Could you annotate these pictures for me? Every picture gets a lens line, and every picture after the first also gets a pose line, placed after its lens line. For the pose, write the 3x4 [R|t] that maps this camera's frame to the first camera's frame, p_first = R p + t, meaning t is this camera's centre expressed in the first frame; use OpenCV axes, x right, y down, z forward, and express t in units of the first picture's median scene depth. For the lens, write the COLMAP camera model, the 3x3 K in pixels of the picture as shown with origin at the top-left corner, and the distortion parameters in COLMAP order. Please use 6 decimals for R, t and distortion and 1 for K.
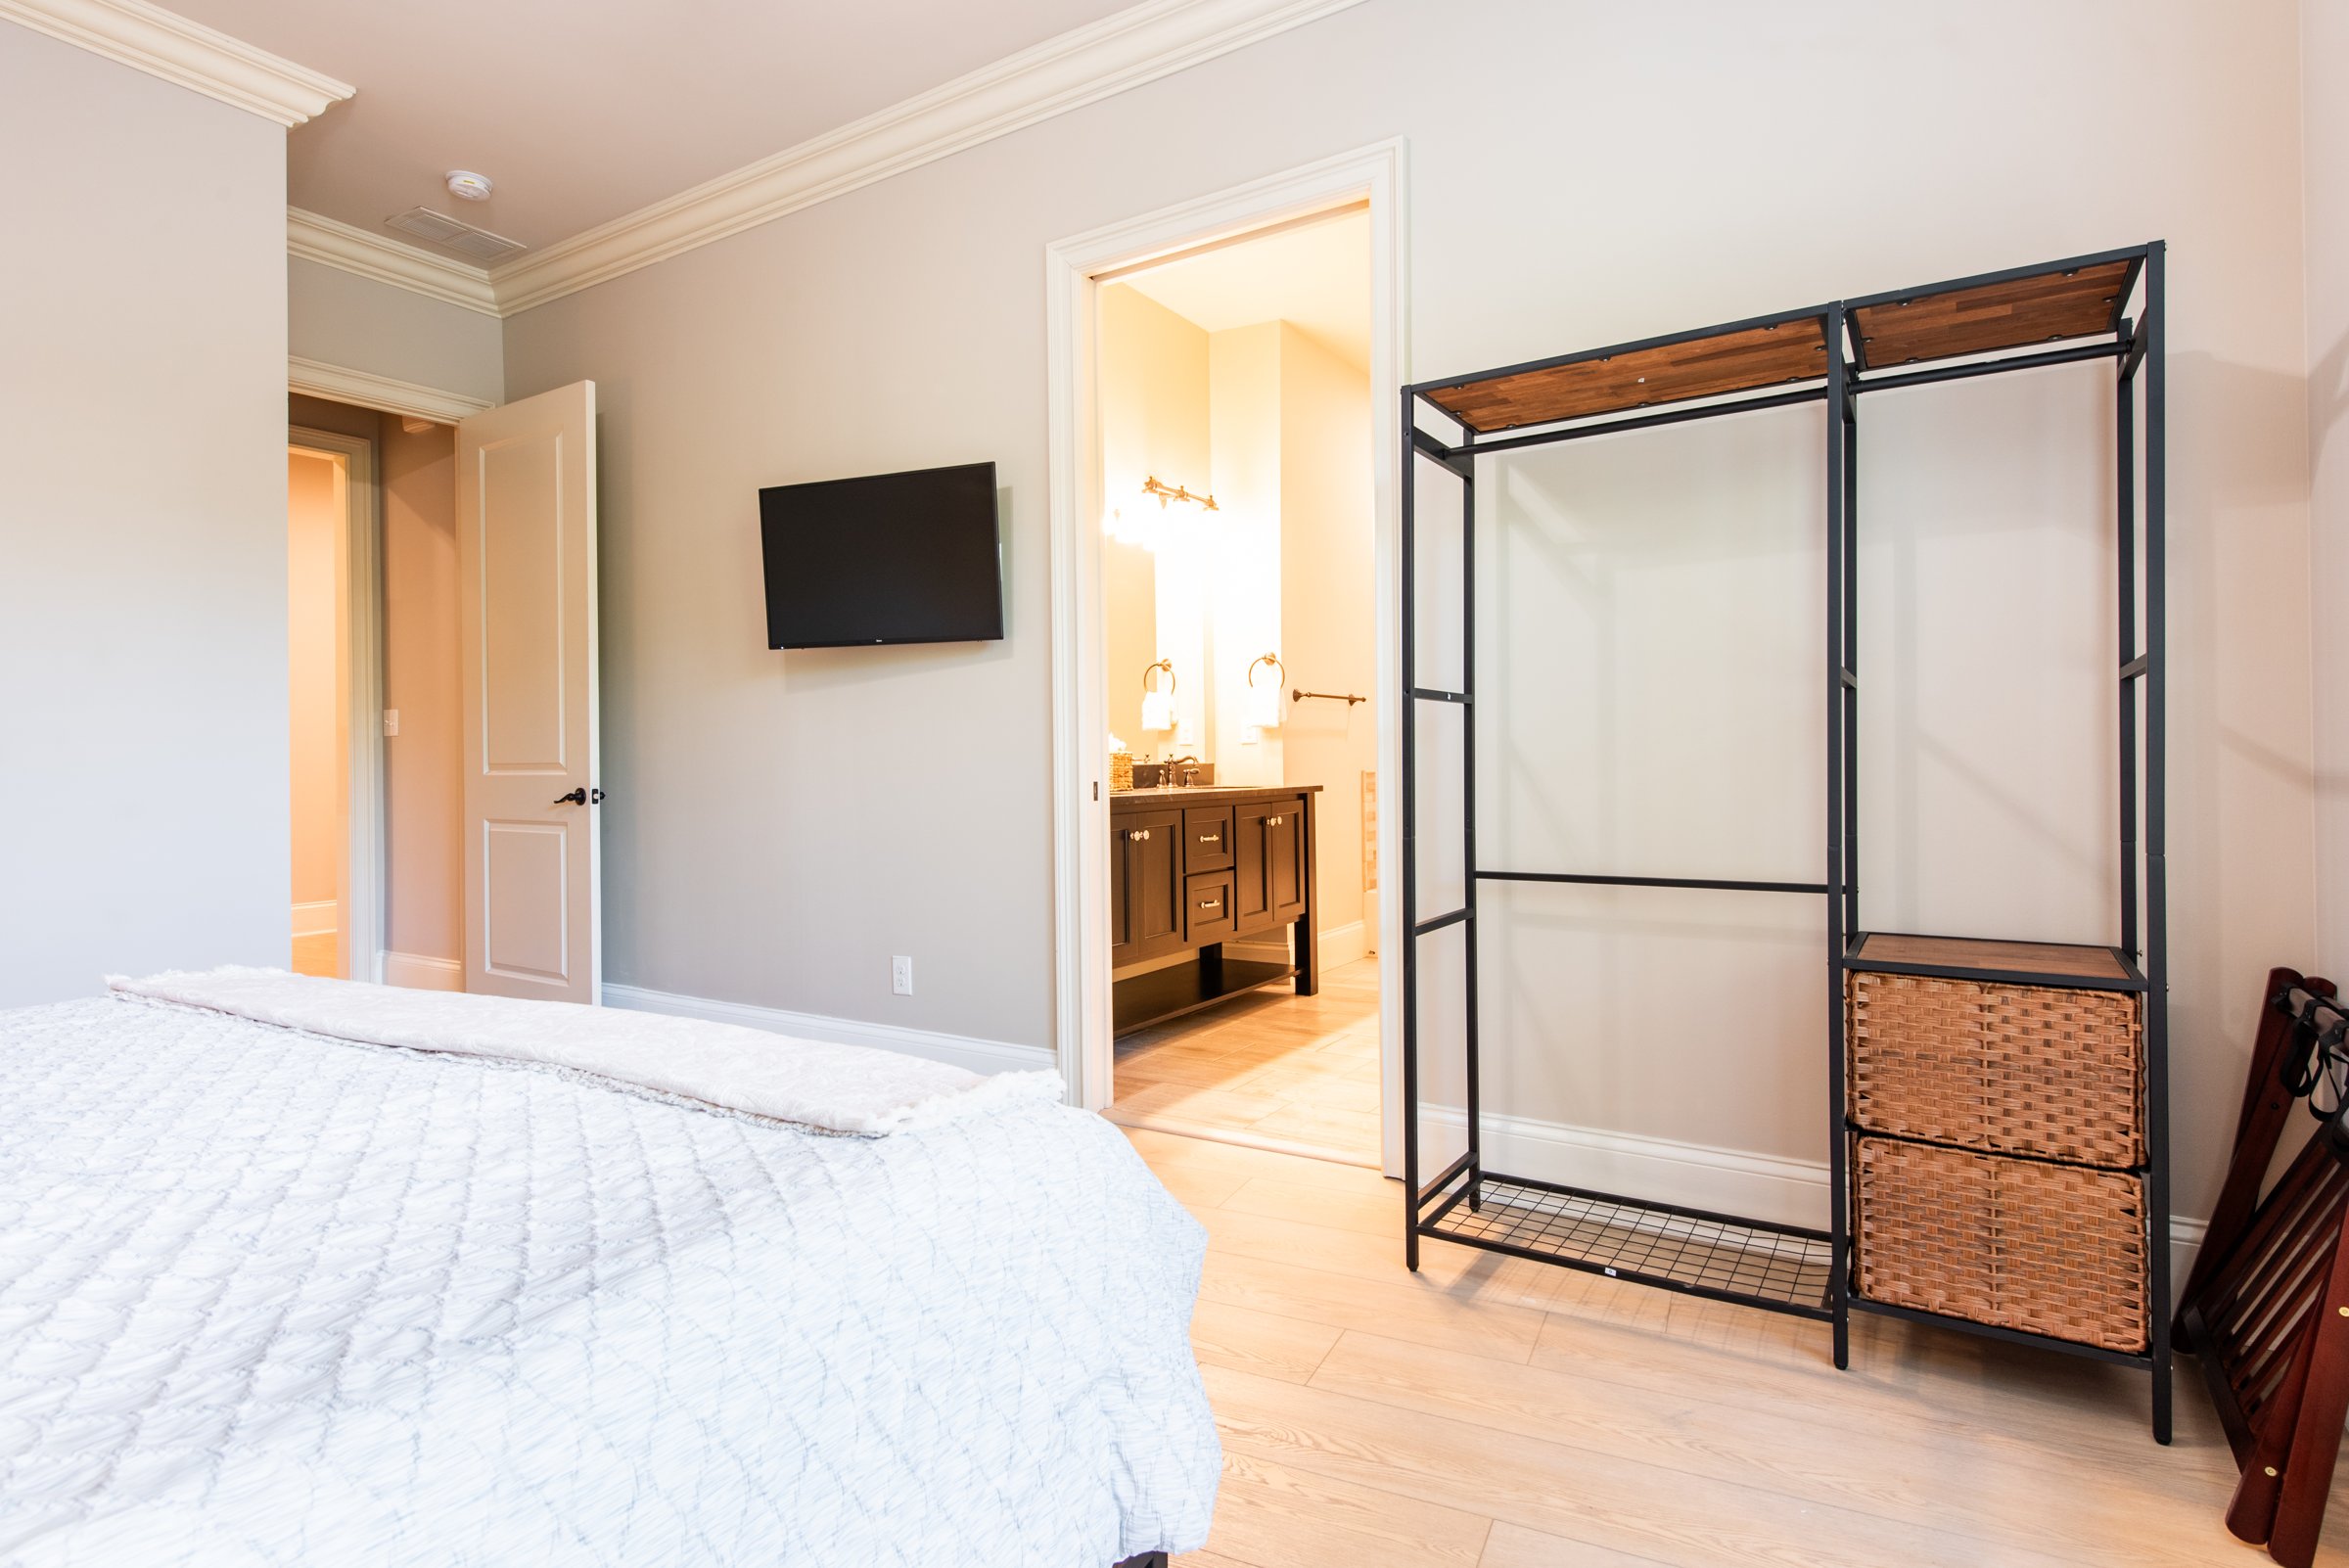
lens RADIAL K [[1305.8, 0, 1174.5], [0, 1305.8, 784.0], [0, 0, 1]] dist [0.011549, -0.001240]
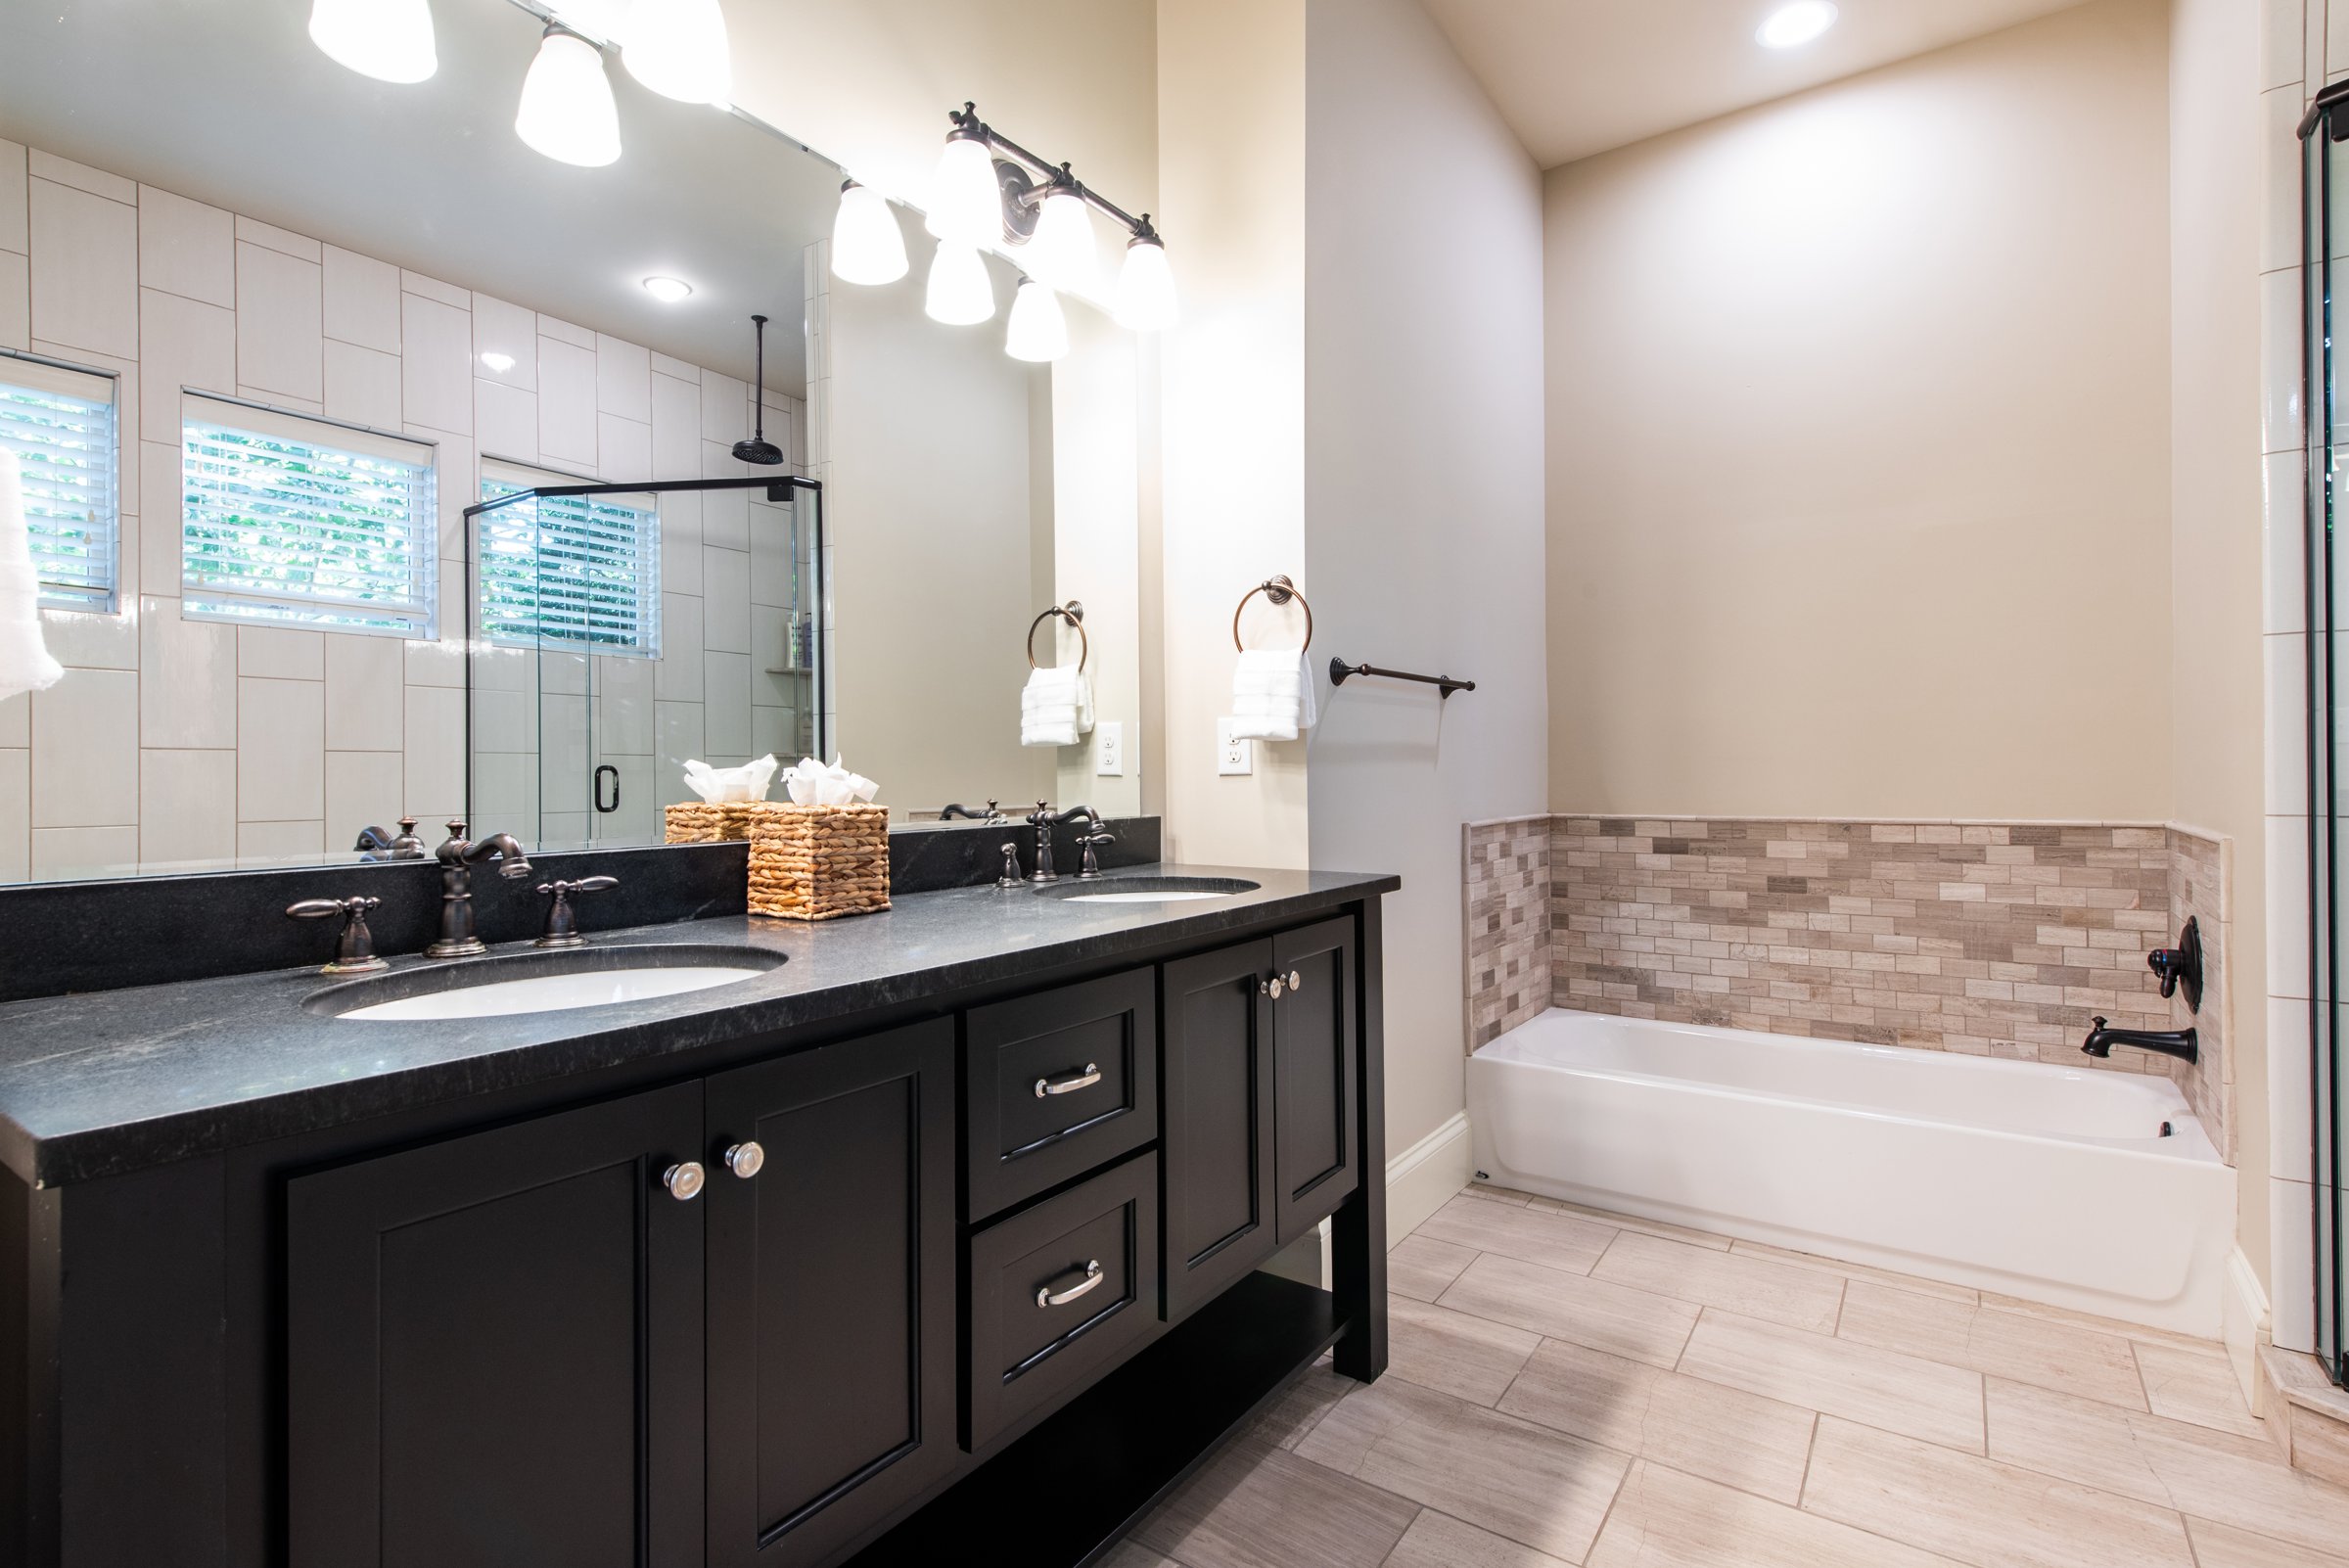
lens RADIAL K [[1305.8, 0, 1174.5], [0, 1305.8, 784.0], [0, 0, 1]] dist [0.011549, -0.001240]
pose [[0.999576, 0.004900, -0.028694, 0.050666], [-0.005174, 0.999942, -0.009484, -0.023910], [0.028646, 0.009628, 0.999543, 0.555376]]
